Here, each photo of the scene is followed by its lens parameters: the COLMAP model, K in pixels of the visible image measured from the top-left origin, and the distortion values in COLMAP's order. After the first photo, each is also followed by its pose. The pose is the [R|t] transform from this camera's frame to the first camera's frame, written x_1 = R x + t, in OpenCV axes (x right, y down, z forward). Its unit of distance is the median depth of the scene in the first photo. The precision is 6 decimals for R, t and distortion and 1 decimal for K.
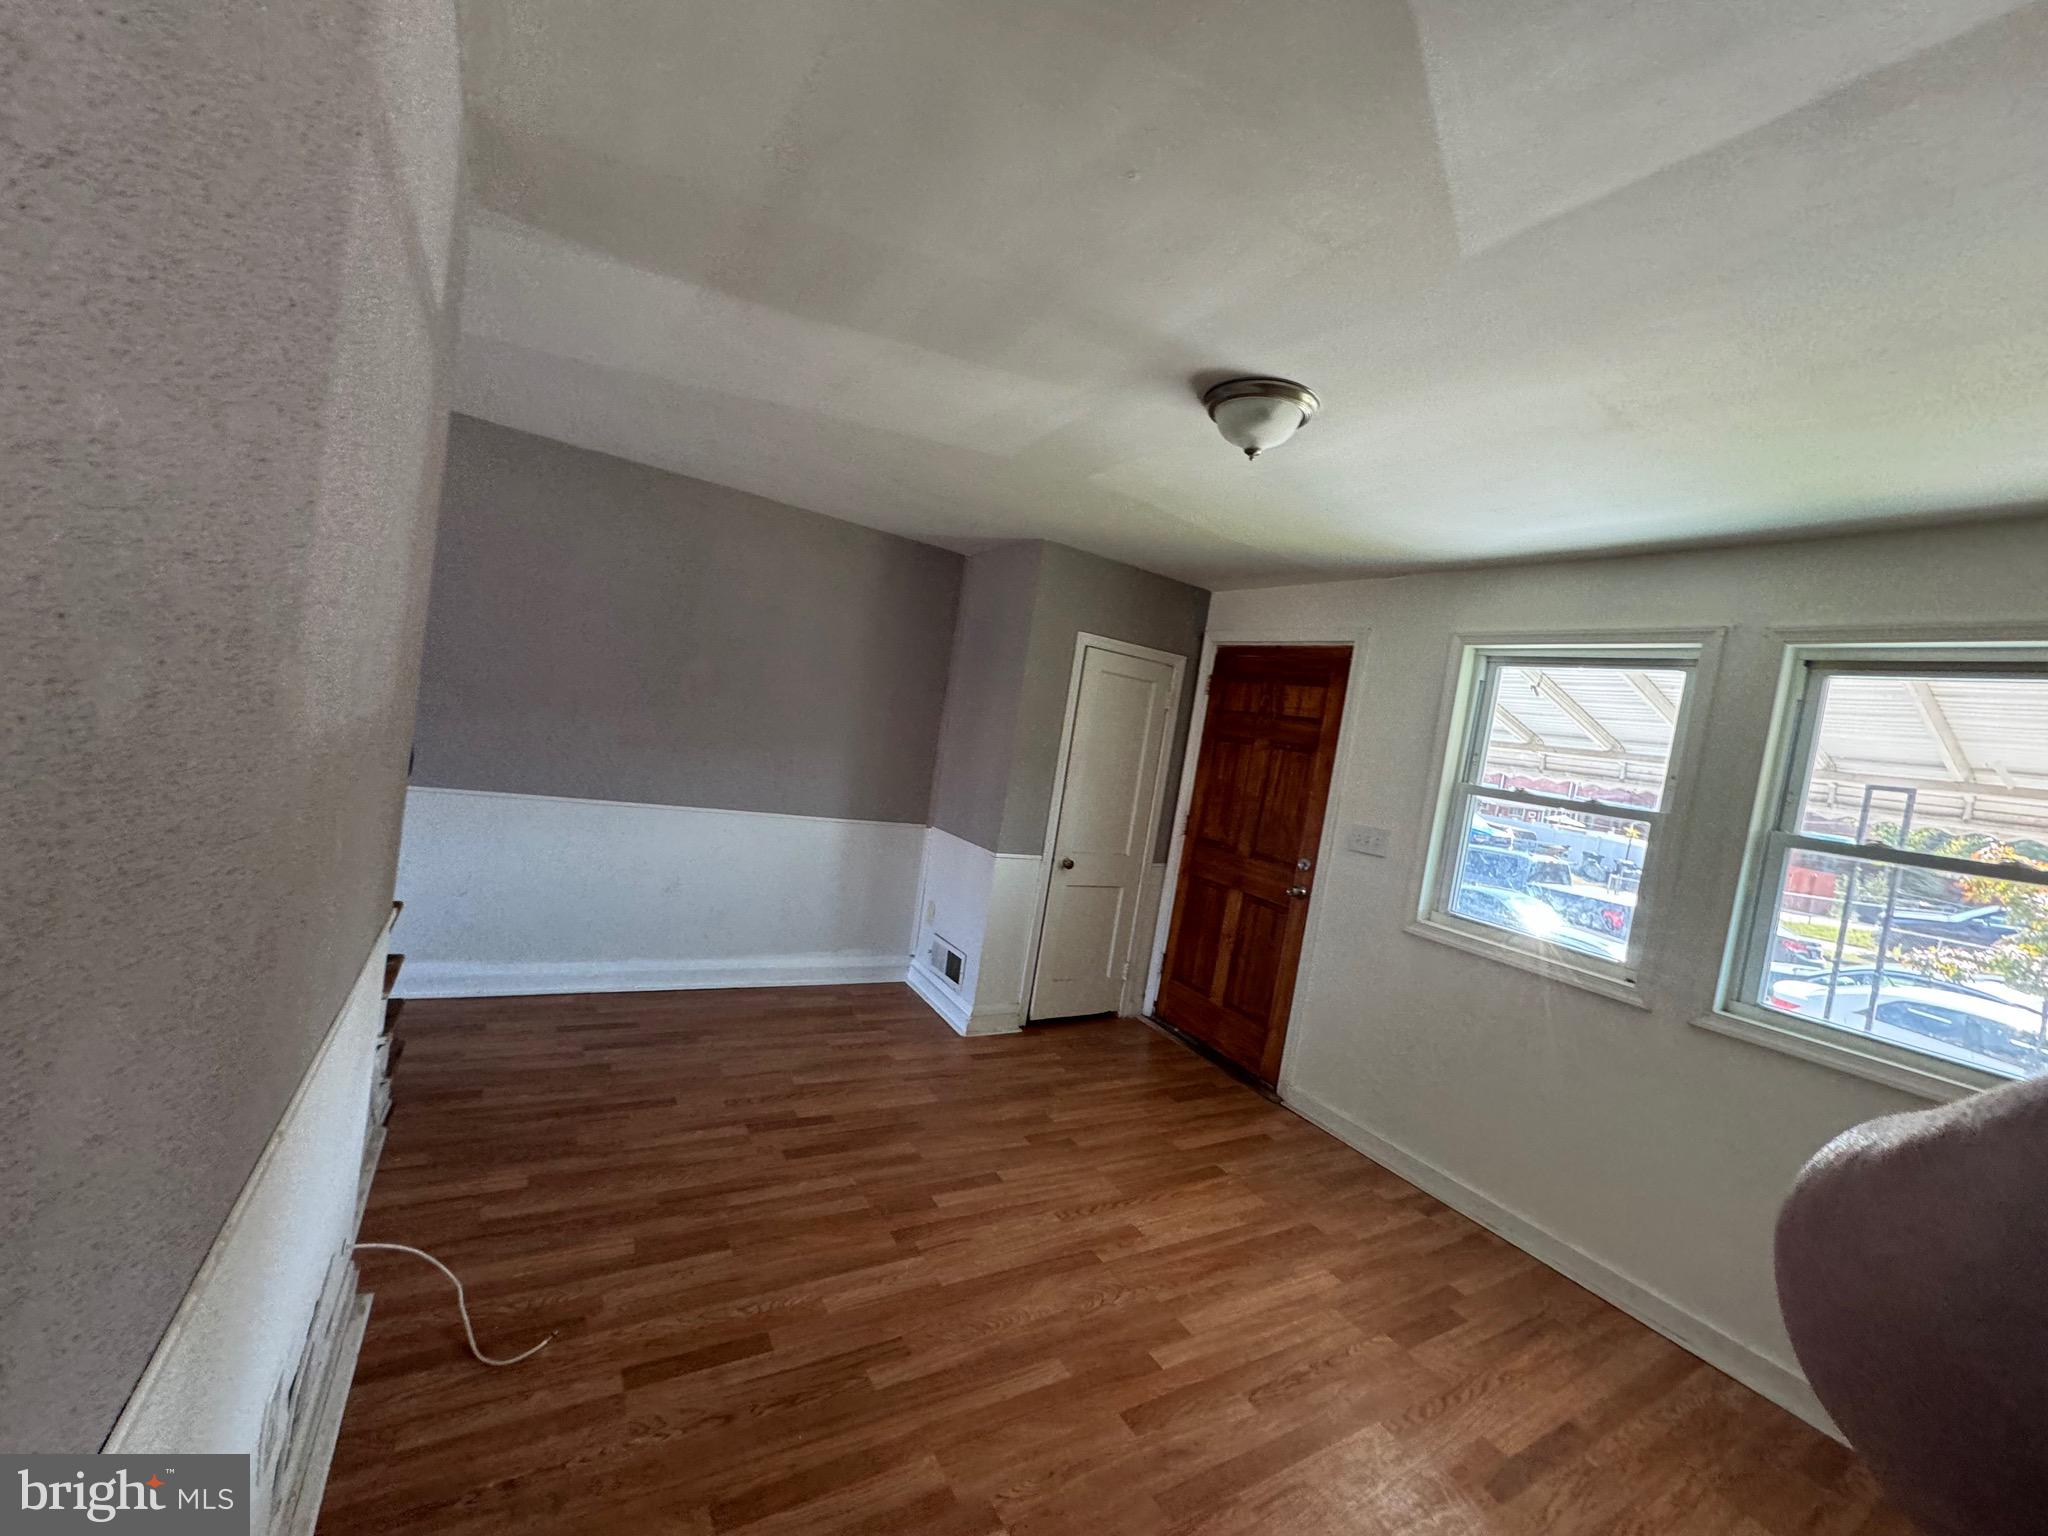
lens RADIAL K [[818.1, 0, 1023.6], [0, 818.1, 761.0], [0, 0, 1]] dist [0.001372, -0.000212]
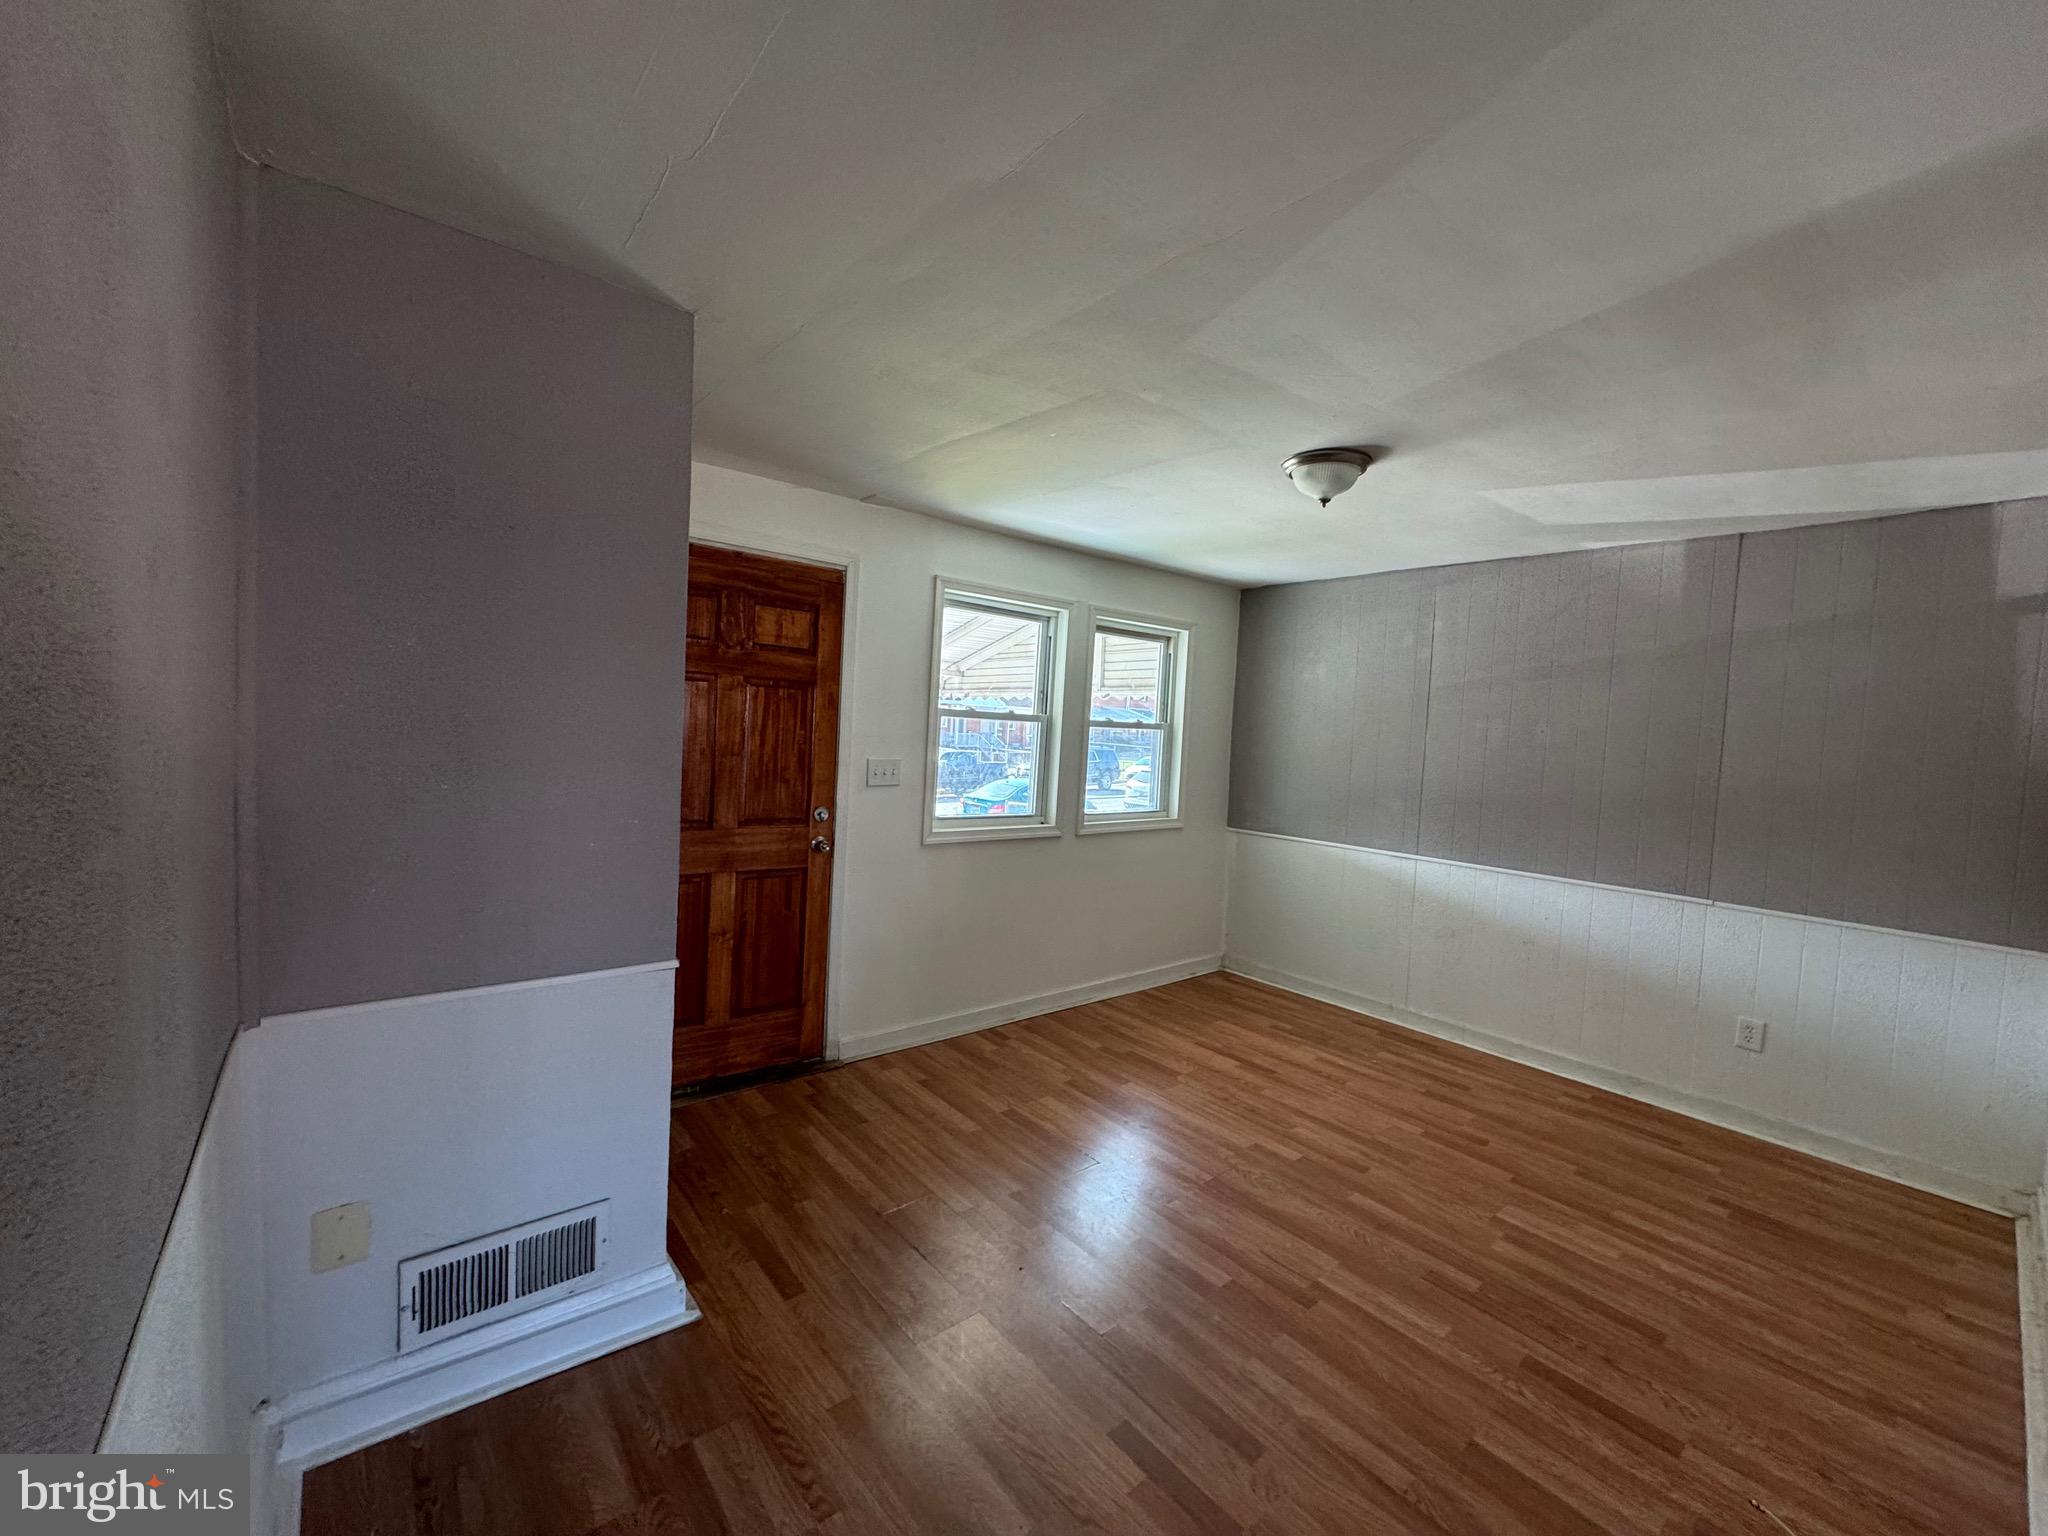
lens RADIAL K [[818.1, 0, 1026.0], [0, 818.1, 762.3], [0, 0, 1]] dist [0.001372, -0.000212]
pose [[-0.136249, -0.205716, 0.969081, -0.716317], [-0.033649, 0.978599, 0.203005, -0.156814], [-0.990103, -0.004949, -0.140255, 1.177616]]
